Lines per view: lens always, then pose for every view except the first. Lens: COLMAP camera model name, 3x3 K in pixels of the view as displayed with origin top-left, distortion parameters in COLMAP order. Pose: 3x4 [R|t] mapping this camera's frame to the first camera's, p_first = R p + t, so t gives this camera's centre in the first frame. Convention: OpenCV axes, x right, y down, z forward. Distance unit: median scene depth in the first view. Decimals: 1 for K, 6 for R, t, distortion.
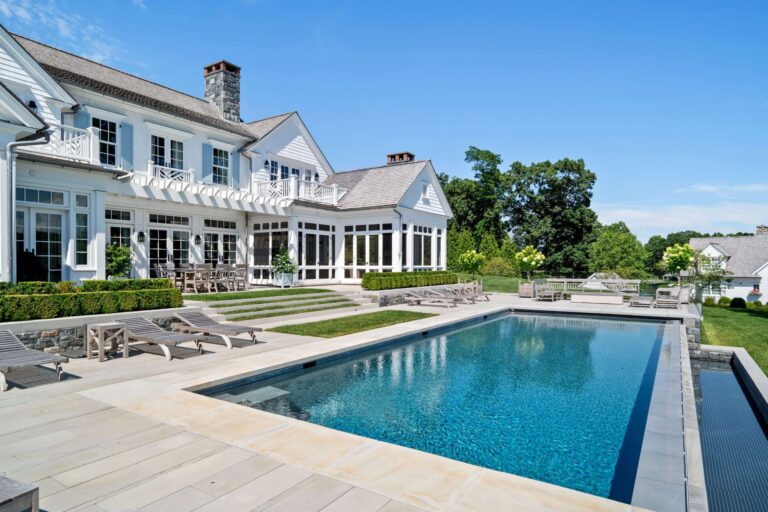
lens RADIAL K [[442.8, 0, 384.4], [0, 442.8, 268.4], [0, 0, 1]] dist [-0.028289, -0.000337]
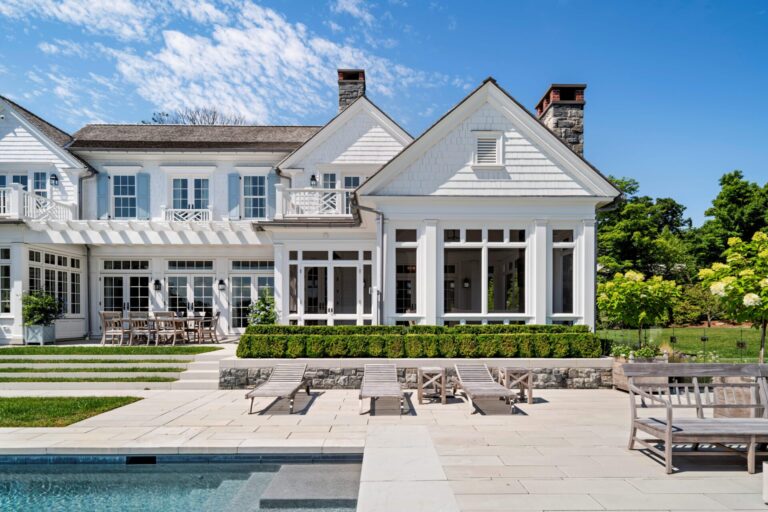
lens RADIAL K [[442.6, 0, 385.2], [0, 442.6, 321.2], [0, 0, 1]] dist [0.001607, 0.000267]
pose [[0.552576, 0.011532, -0.833382, 0.472721], [-0.002860, 0.999925, 0.011940, -0.003216], [0.833457, -0.004214, 0.552568, 0.736870]]
